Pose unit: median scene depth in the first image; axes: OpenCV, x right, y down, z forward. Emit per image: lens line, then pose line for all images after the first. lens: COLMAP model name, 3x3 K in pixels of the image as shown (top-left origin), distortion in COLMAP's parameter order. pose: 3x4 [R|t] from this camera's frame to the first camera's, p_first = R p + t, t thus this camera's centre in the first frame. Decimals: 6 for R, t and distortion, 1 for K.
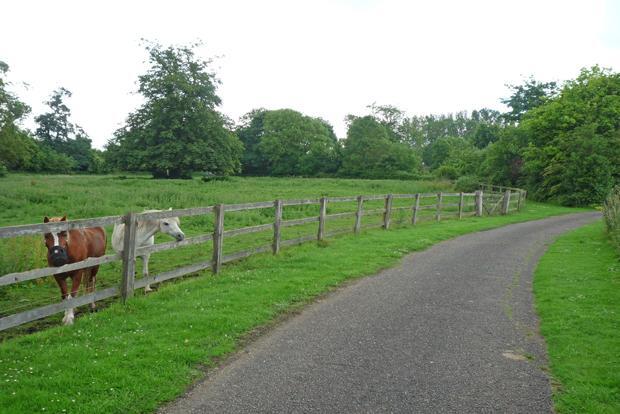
lens RADIAL K [[684.3, 0, 308.6], [0, 684.3, 206.3], [0, 0, 1]] dist [-0.022874, 0.000000]
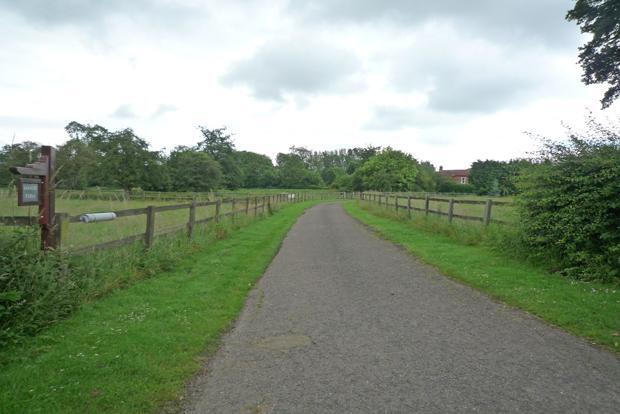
lens RADIAL K [[460.3, 0, 310.5], [0, 460.3, 207.7], [0, 0, 1]] dist [0.002297, -0.000022]
pose [[0.989133, -0.014553, 0.146301, -0.061717], [0.014458, 0.999894, 0.001716, 0.011638], [-0.146311, 0.000417, 0.989239, -0.301621]]
